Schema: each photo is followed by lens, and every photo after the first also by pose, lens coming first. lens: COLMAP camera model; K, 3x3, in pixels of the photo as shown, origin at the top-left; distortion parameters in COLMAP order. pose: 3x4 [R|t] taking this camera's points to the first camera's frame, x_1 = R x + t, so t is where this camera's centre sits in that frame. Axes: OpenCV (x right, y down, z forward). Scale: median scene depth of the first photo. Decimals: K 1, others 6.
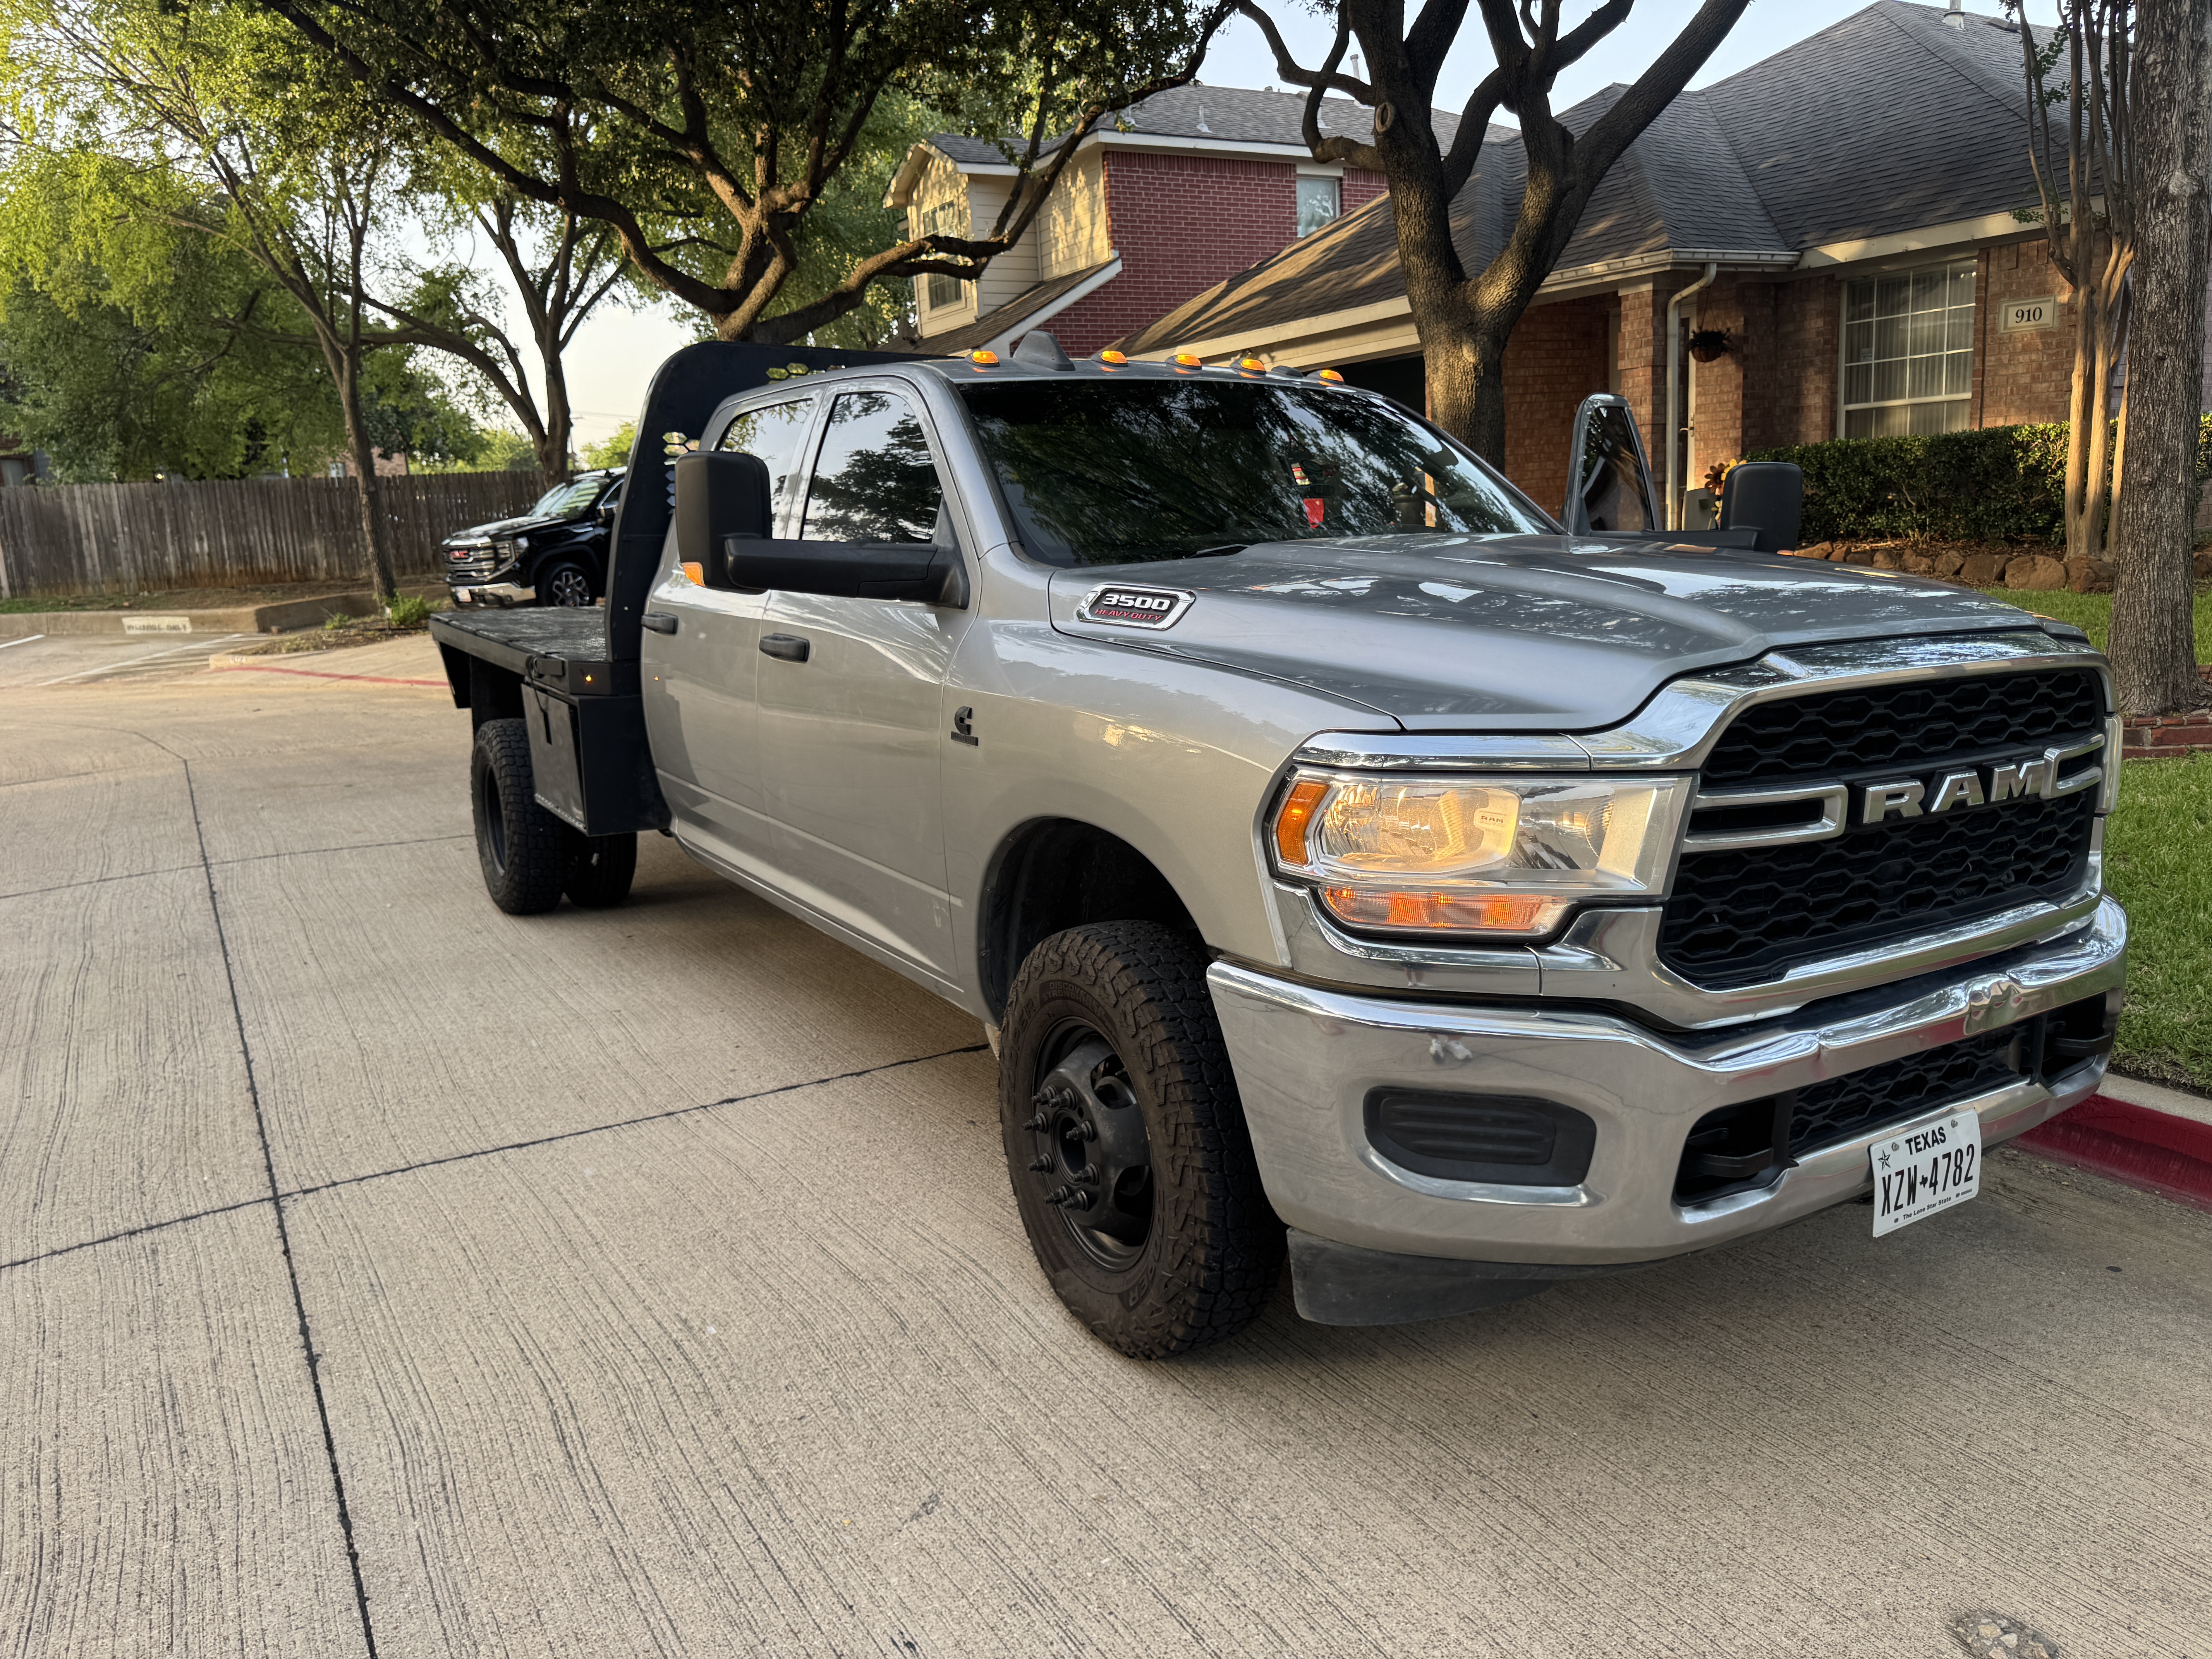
lens RADIAL K [[1602.1, 0, 1106.0], [0, 1602.1, 829.5], [0, 0, 1]] dist [-0.004028, 0.003702]
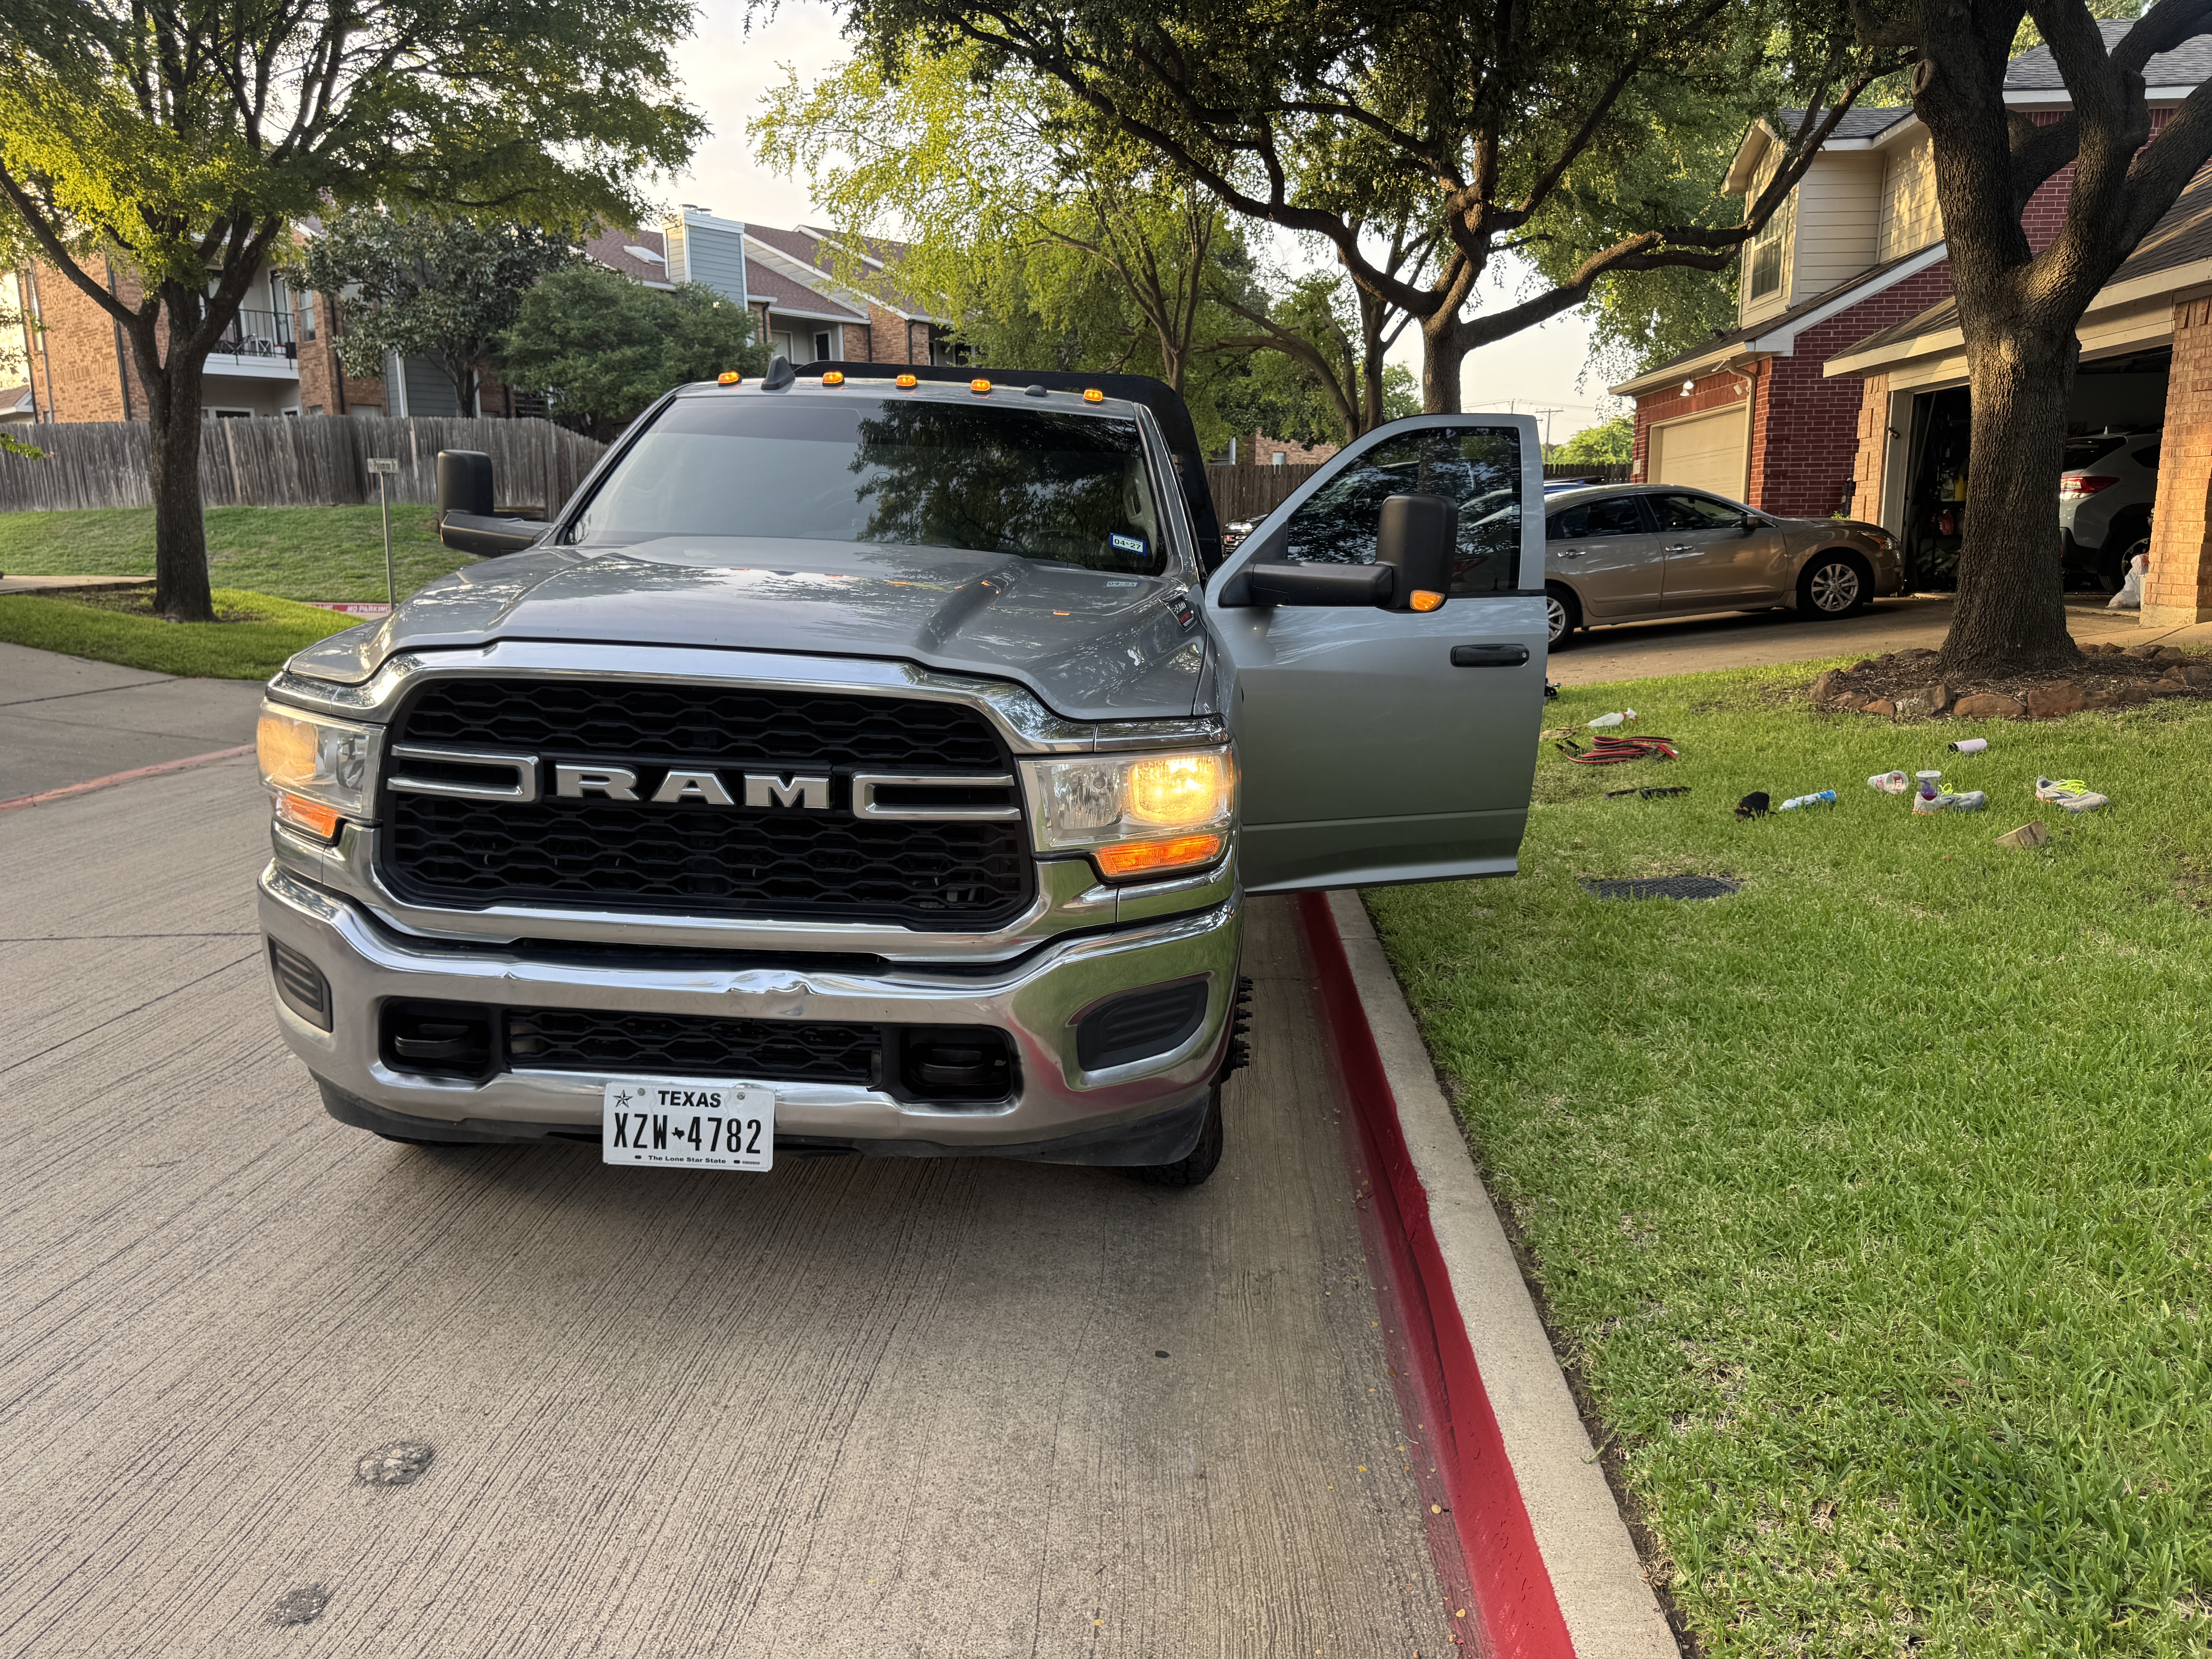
lens RADIAL K [[1548.3, 0, 1020.9], [0, 1548.3, 835.9], [0, 0, 1]] dist [0.001707, 0.003097]
pose [[0.821288, 0.161421, -0.547201, 1.249607], [-0.152019, 0.986380, 0.062813, -0.088874], [0.549887, 0.031598, 0.834641, 0.216390]]
